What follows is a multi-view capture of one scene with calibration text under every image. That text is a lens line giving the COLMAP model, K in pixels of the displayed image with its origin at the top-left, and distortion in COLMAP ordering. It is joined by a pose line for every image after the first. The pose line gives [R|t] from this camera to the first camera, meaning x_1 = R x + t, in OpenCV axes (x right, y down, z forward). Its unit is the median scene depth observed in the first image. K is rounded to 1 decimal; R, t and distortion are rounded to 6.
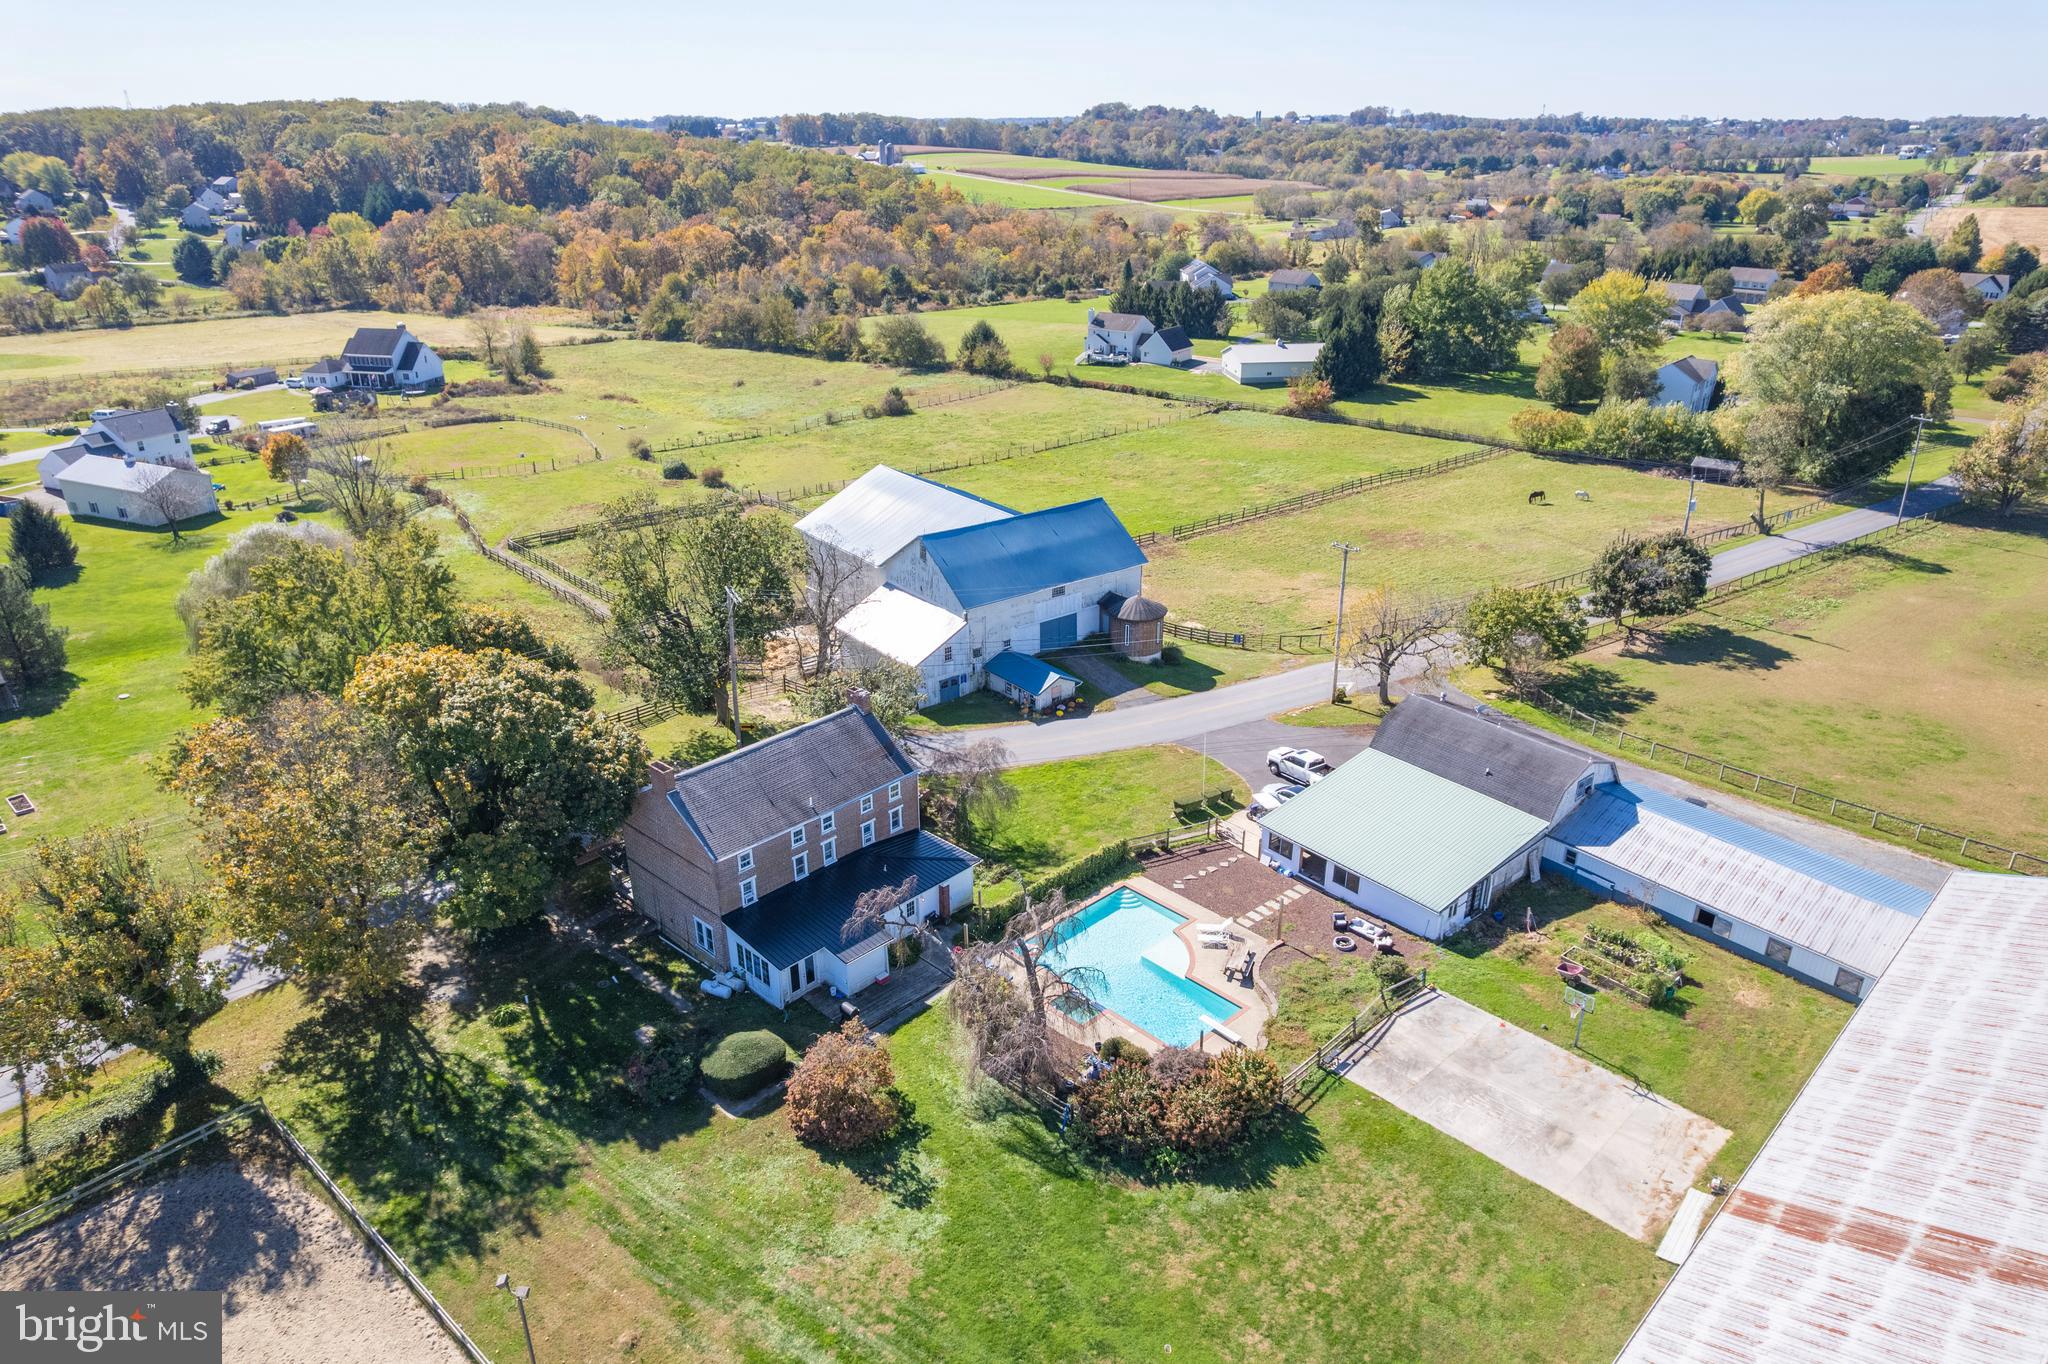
lens RADIAL K [[1298.8, 0, 1025.3], [0, 1298.8, 680.6], [0, 0, 1]] dist [-0.055485, 0.036615]
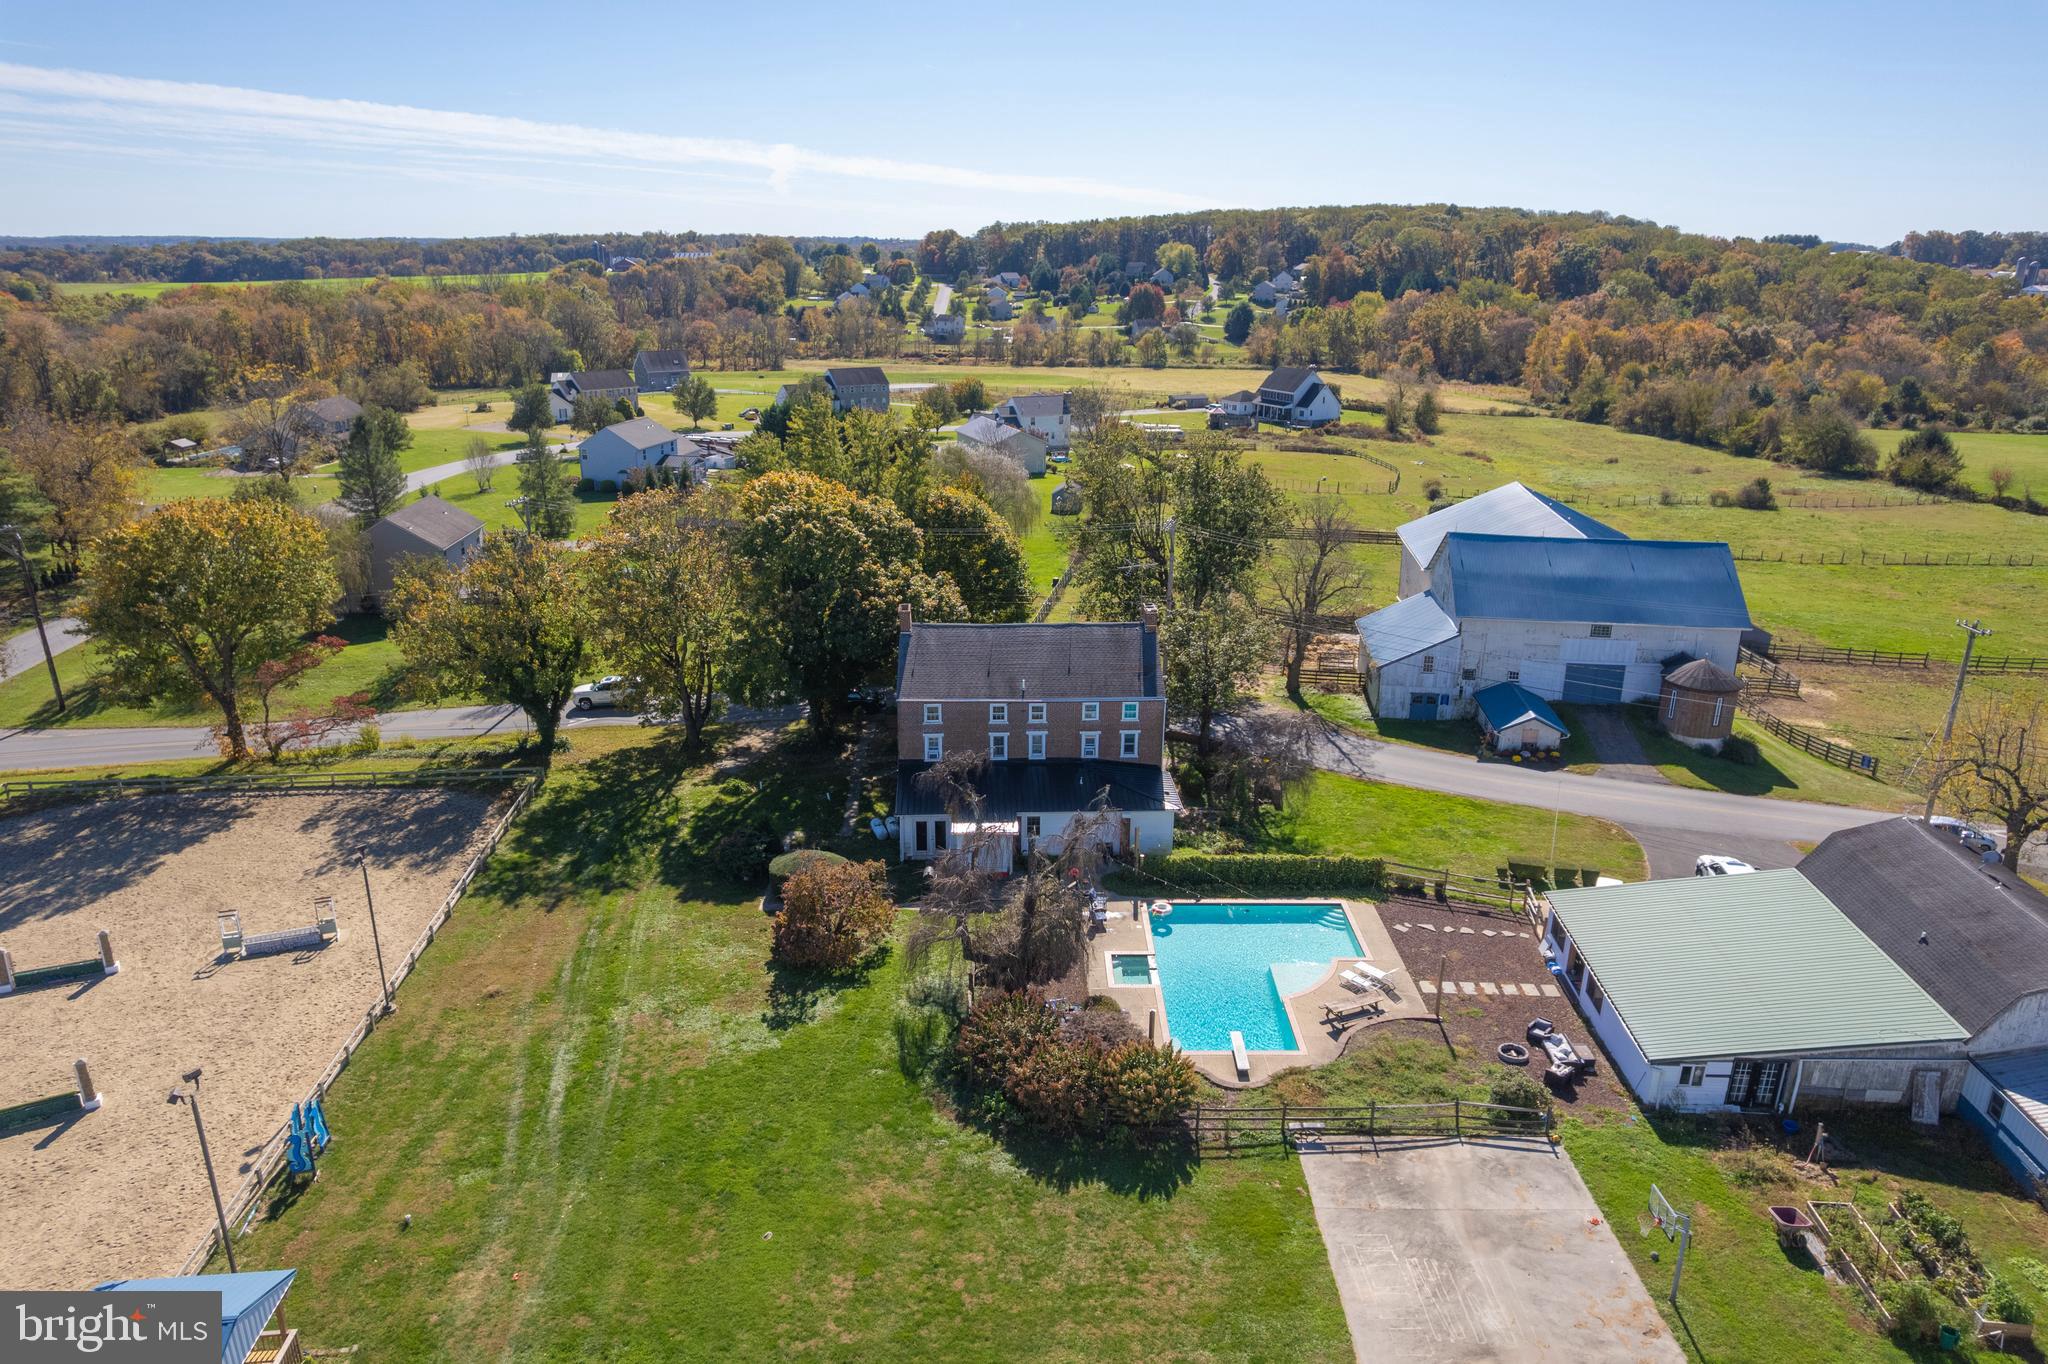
lens RADIAL K [[1298.8, 0, 1012.0], [0, 1298.8, 695.5], [0, 0, 1]] dist [-0.055485, 0.036615]
pose [[0.725800, 0.242165, -0.643871, 0.283794], [-0.283208, 0.958176, 0.041132, 0.040529], [0.626903, 0.152496, 0.764027, 0.163973]]
